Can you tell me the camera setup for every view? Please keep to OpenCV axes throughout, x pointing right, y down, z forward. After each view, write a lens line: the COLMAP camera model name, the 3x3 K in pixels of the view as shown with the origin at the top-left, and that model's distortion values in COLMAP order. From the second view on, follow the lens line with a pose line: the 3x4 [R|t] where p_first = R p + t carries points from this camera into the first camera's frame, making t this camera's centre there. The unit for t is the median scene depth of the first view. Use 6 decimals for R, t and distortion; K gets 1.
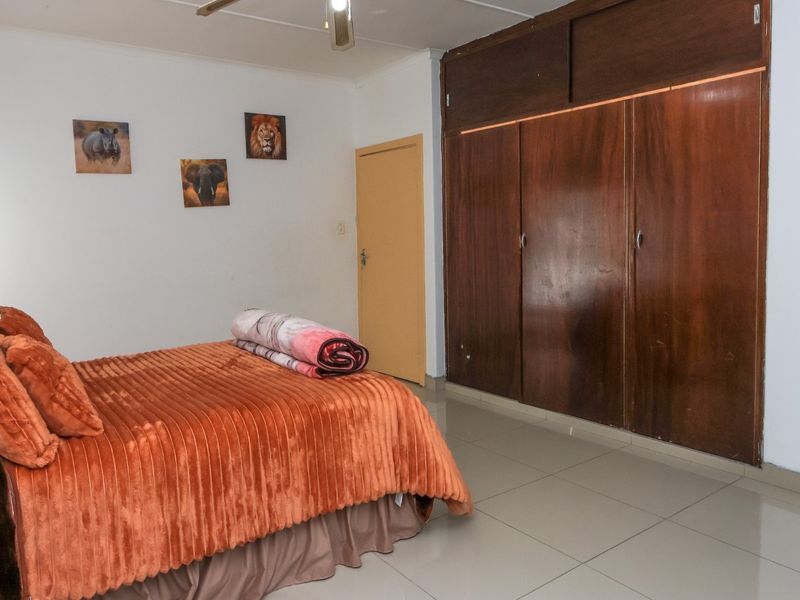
lens RADIAL K [[592.6, 0, 399.6], [0, 592.6, 252.3], [0, 0, 1]] dist [-0.001764, -0.004431]
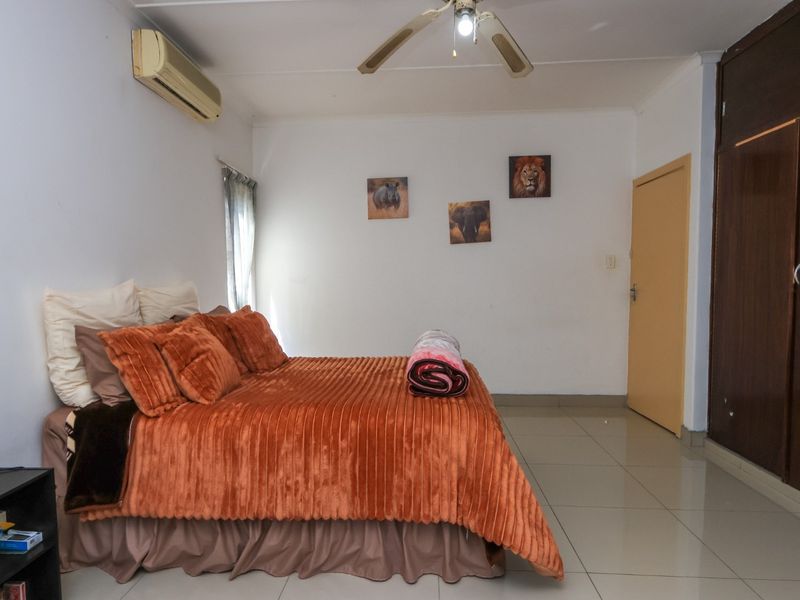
lens RADIAL K [[514.3, 0, 400.0], [0, 514.3, 300.0], [0, 0, 1]] dist [-0.001011, -0.001249]
pose [[0.769054, 0.040643, -0.637891, 0.233349], [-0.029954, 0.999172, 0.027549, 0.011010], [0.638482, -0.002080, 0.769634, 0.157703]]
